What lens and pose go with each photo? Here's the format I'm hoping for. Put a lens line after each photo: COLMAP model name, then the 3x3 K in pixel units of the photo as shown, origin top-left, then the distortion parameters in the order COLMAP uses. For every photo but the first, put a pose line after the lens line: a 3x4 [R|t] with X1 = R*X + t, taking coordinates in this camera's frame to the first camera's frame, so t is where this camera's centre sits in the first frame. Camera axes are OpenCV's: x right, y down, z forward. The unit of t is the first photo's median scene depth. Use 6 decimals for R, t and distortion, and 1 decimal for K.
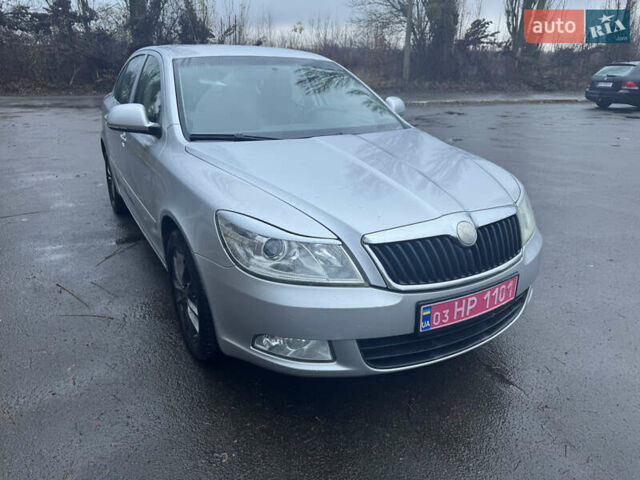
lens RADIAL K [[444.5, 0, 314.5], [0, 444.5, 238.8], [0, 0, 1]] dist [0.008485, -0.002695]
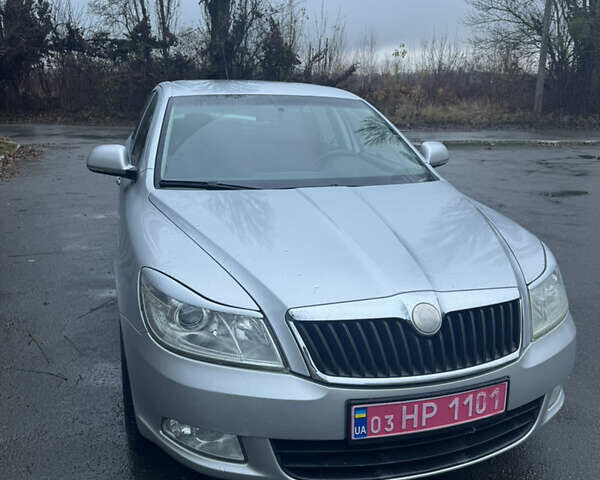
lens RADIAL K [[545.8, 0, 300.0], [0, 545.8, 240.0], [0, 0, 1]] dist [0.116582, -0.190122]
pose [[0.976546, 0.059435, -0.206944, 0.284489], [-0.082350, 0.991169, -0.103933, -0.027456], [0.198939, 0.118537, 0.972817, -0.012436]]
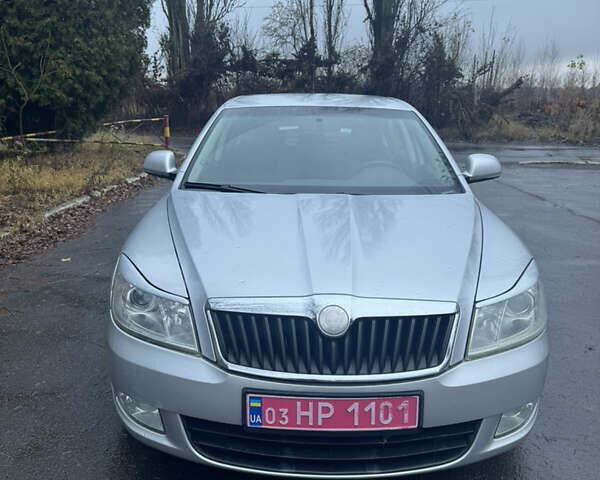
lens RADIAL K [[545.8, 0, 300.0], [0, 545.8, 240.0], [0, 0, 1]] dist [0.116582, -0.190122]
pose [[0.872087, 0.117177, -0.475114, 0.669023], [-0.181708, 0.979033, -0.092072, -0.047754], [0.454363, 0.166627, 0.875094, 0.069211]]
